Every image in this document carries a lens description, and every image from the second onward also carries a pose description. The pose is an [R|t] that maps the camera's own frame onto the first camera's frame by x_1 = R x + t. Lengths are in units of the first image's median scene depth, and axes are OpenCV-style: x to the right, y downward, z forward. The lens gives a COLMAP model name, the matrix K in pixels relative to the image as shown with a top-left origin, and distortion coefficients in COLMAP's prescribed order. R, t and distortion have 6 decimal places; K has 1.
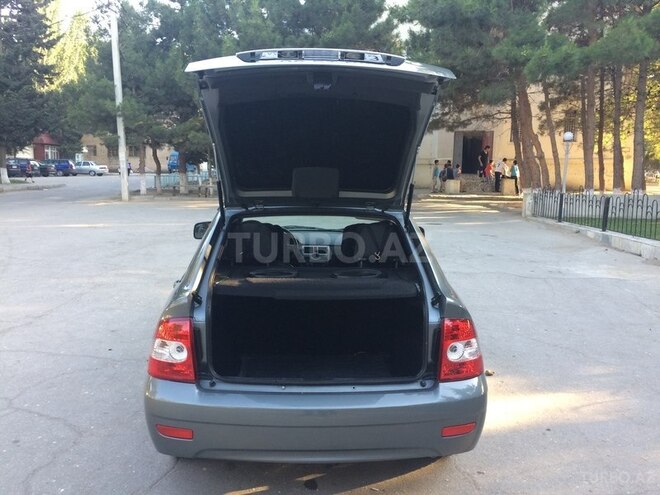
lens RADIAL K [[561.2, 0, 328.3], [0, 561.2, 250.0], [0, 0, 1]] dist [0.086557, -0.112413]
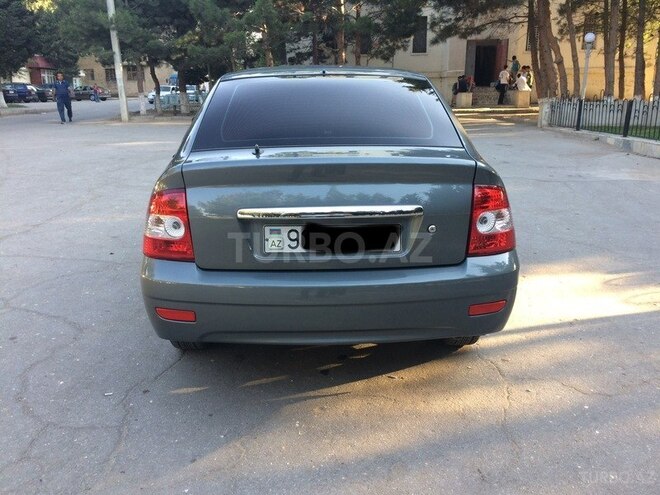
lens RADIAL K [[561.2, 0, 328.3], [0, 561.2, 250.0], [0, 0, 1]] dist [0.086557, -0.112413]
pose [[0.999737, -0.017774, -0.014525, -0.001136], [0.019508, 0.991376, 0.129591, 0.012467], [0.012096, -0.129841, 0.991461, 0.013734]]
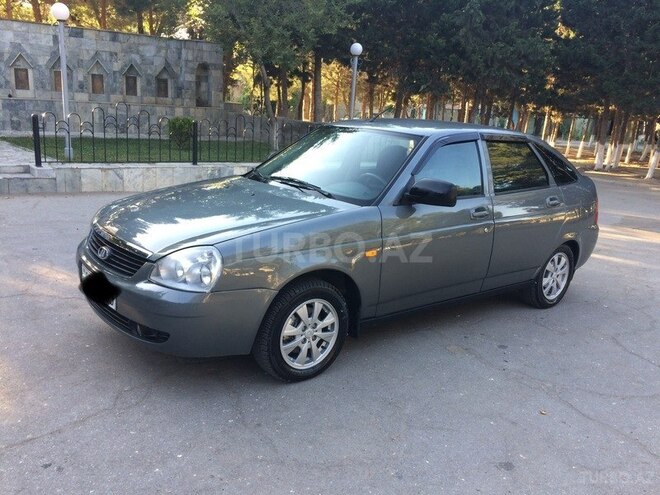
lens RADIAL K [[561.2, 0, 328.3], [0, 561.2, 250.0], [0, 0, 1]] dist [0.086557, -0.112413]
pose [[-0.596659, -0.246711, 0.763631, -0.159124], [0.043685, 0.940174, 0.337881, -0.048571], [-0.801305, 0.234959, -0.550186, 0.351669]]
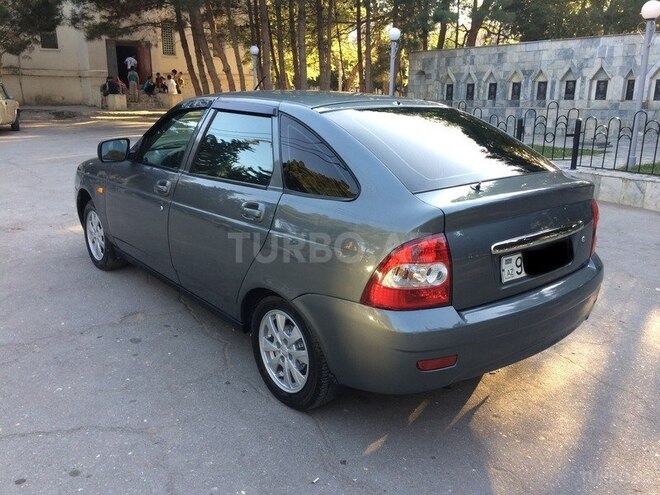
lens RADIAL K [[561.2, 0, 328.3], [0, 561.2, 250.0], [0, 0, 1]] dist [0.086557, -0.112413]
pose [[0.794426, -0.163034, 0.585071, -0.105991], [0.080782, 0.983104, 0.164261, -0.001053], [-0.601965, -0.083230, 0.794173, 0.050412]]
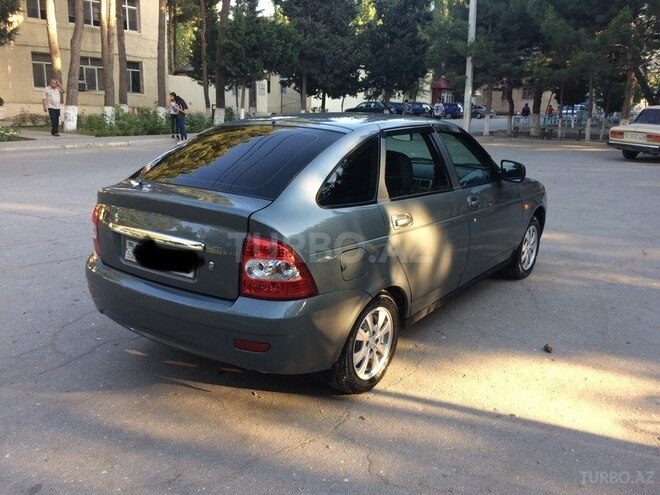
lens RADIAL K [[561.2, 0, 328.3], [0, 561.2, 250.0], [0, 0, 1]] dist [0.086557, -0.112413]
pose [[0.775529, 0.152267, -0.612674, 0.112037], [-0.093562, 0.987482, 0.126986, 0.001182], [0.624340, -0.041158, 0.780068, 0.038581]]
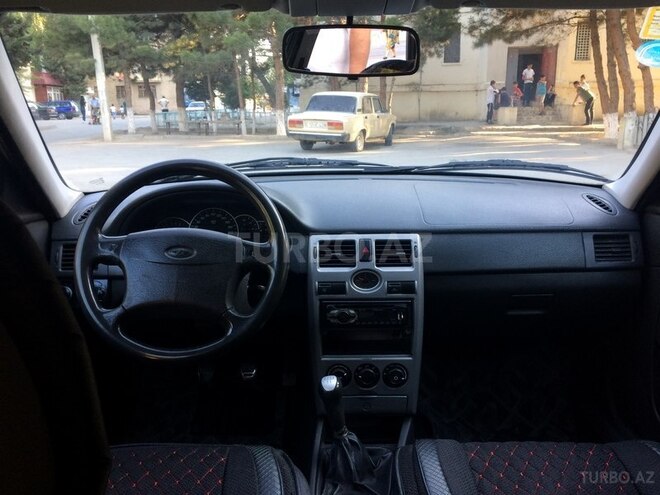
lens RADIAL K [[568.5, 0, 330.0], [0, 568.5, 247.5], [0, 0, 1]] dist [0.020188, -0.009901]
pose [[0.999126, -0.012765, -0.039798, -0.006996], [0.016470, 0.995416, 0.094209, -0.006168], [0.038413, -0.094782, 0.994757, 0.183916]]
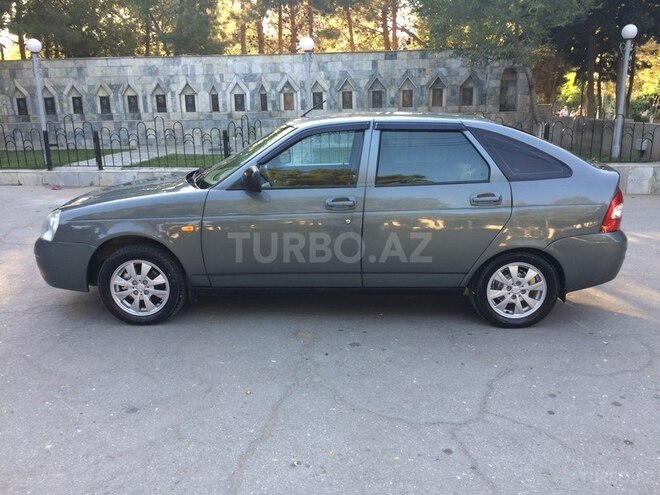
lens RADIAL K [[561.2, 0, 328.3], [0, 561.2, 250.0], [0, 0, 1]] dist [0.086557, -0.112413]
pose [[0.052496, -0.260770, 0.963973, -0.221698], [0.153177, 0.955983, 0.250267, -0.026927], [-0.986803, 0.134520, 0.090129, 0.199198]]
